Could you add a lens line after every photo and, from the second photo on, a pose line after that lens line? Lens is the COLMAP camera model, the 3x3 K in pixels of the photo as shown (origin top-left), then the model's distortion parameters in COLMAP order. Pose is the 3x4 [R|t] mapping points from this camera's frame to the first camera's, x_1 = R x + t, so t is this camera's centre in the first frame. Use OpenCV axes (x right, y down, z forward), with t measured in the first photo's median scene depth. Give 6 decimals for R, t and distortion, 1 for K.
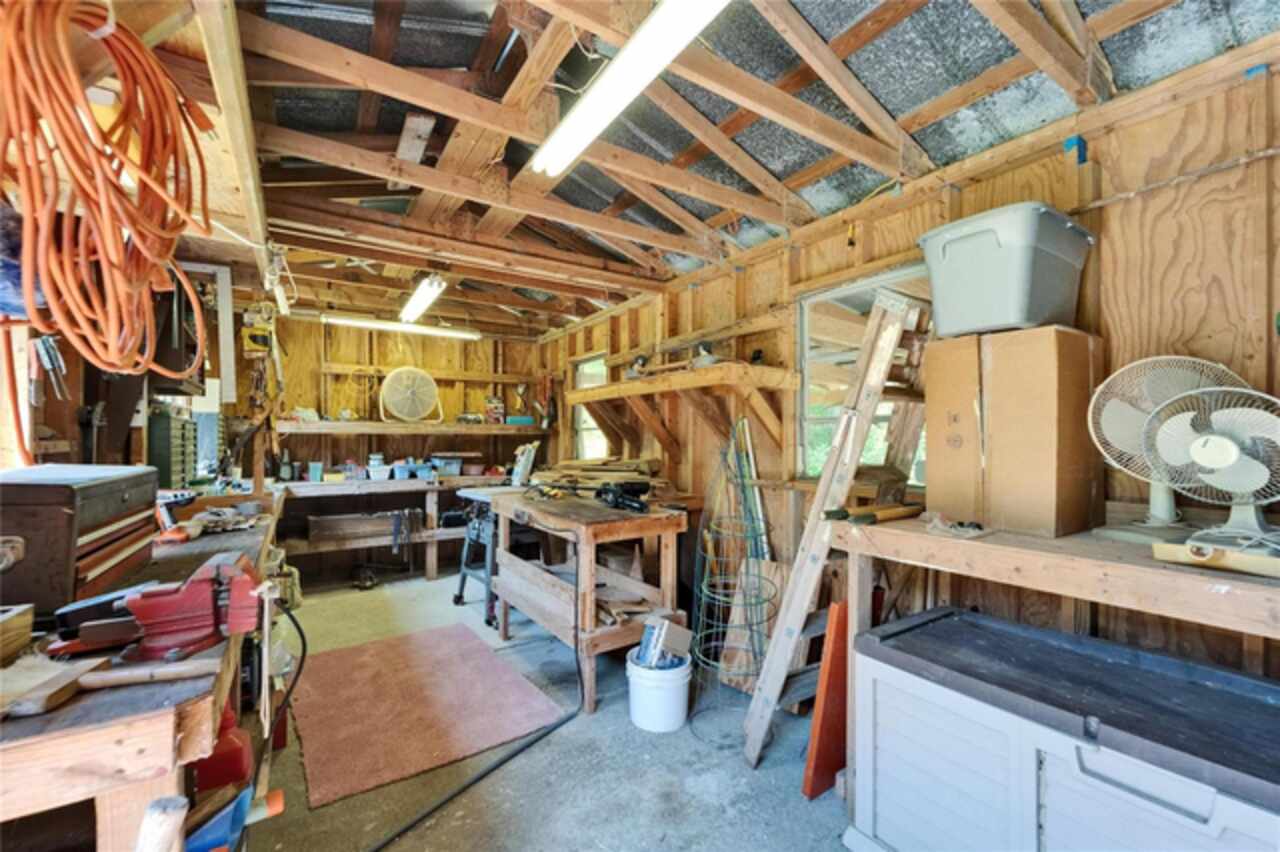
lens RADIAL K [[525.8, 0, 638.9], [0, 525.8, 438.0], [0, 0, 1]] dist [0.004867, 0.000244]
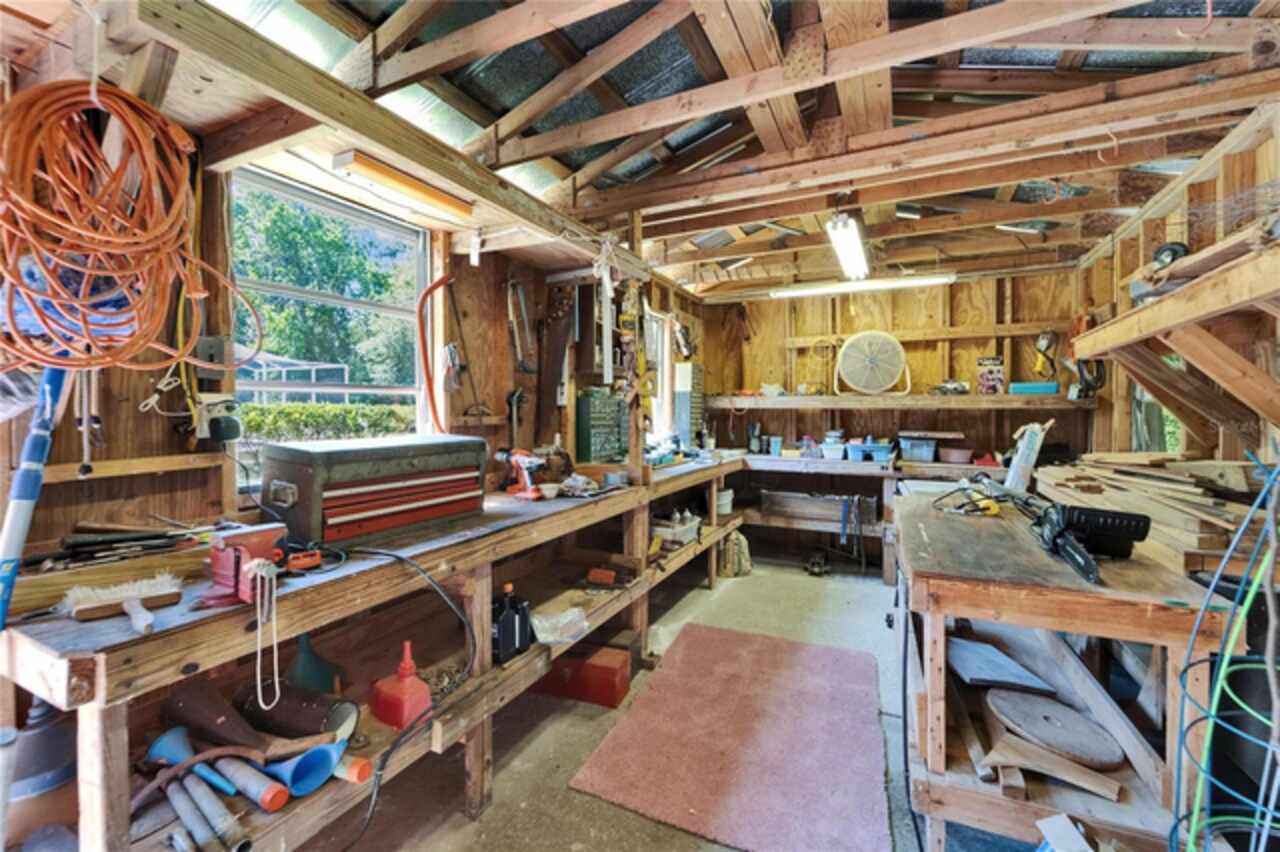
lens RADIAL K [[525.8, 0, 640.2], [0, 525.8, 414.7], [0, 0, 1]] dist [0.004867, 0.000244]
pose [[0.505141, 0.007623, -0.863003, 0.123683], [-0.001806, 0.999968, 0.007776, -0.004292], [0.863035, -0.002369, 0.505139, 0.248324]]
